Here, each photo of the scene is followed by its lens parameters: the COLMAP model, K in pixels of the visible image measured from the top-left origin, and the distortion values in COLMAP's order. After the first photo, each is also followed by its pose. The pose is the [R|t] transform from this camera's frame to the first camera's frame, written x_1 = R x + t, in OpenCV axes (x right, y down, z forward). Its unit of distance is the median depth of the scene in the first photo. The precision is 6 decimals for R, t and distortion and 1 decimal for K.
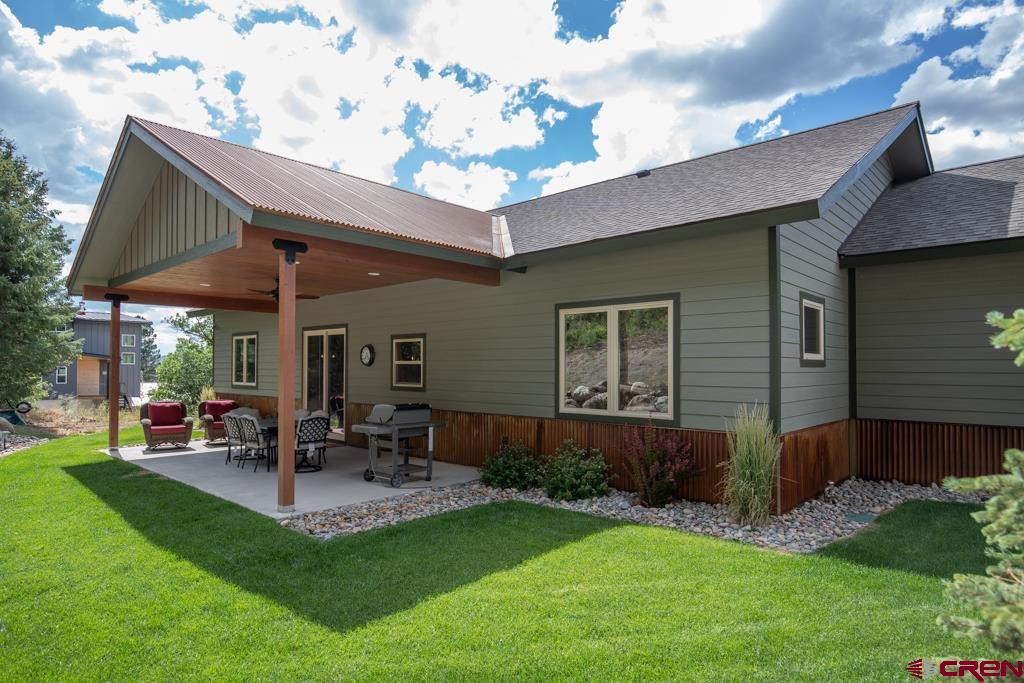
lens RADIAL K [[582.3, 0, 512.7], [0, 582.3, 361.7], [0, 0, 1]] dist [-0.015216, -0.000204]
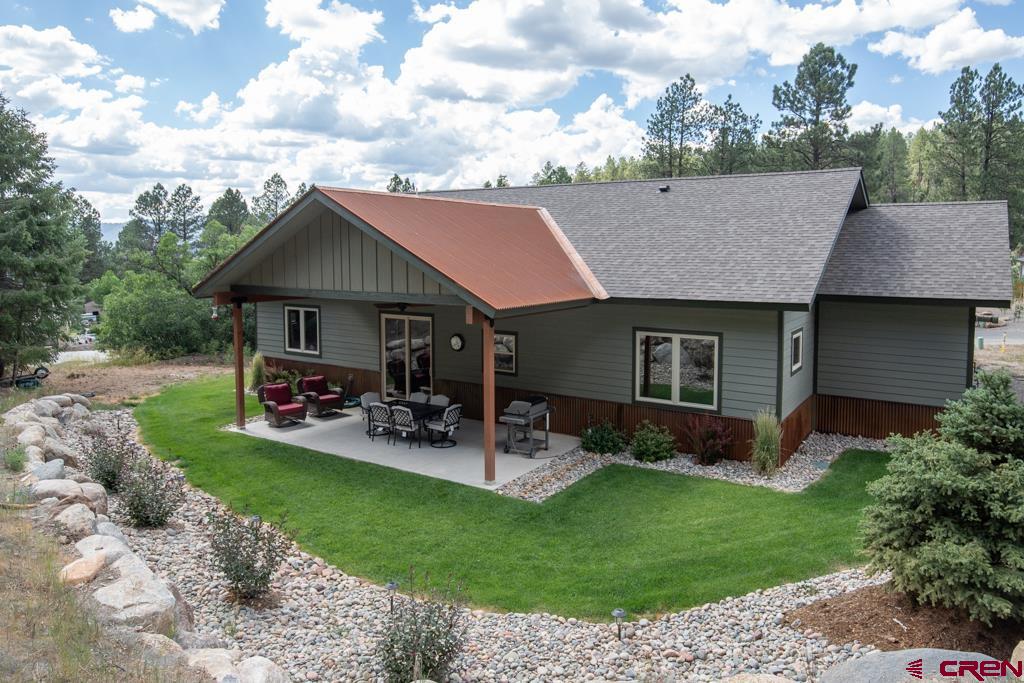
lens RADIAL K [[675.0, 0, 558.1], [0, 675.0, 304.8], [0, 0, 1]] dist [-0.015771, -0.002000]
pose [[0.979931, -0.017468, 0.198571, -0.514225], [-0.001136, 0.995647, 0.093195, -0.359419], [-0.199335, -0.091551, 0.975645, -0.701110]]
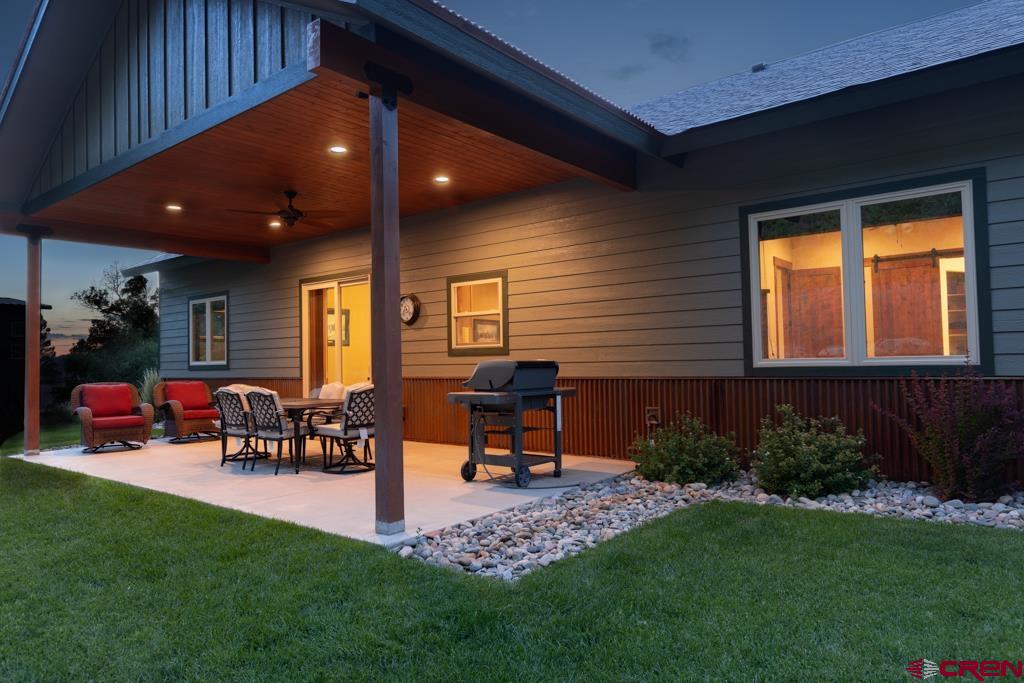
lens RADIAL K [[652.9, 0, 512.0], [0, 652.9, 341.5], [0, 0, 1]] dist [0.004878, 0.001315]
pose [[0.997489, -0.020698, 0.067735, -0.282383], [0.022074, 0.999564, -0.019629, 0.075686], [-0.067299, 0.021075, 0.997510, 0.306553]]
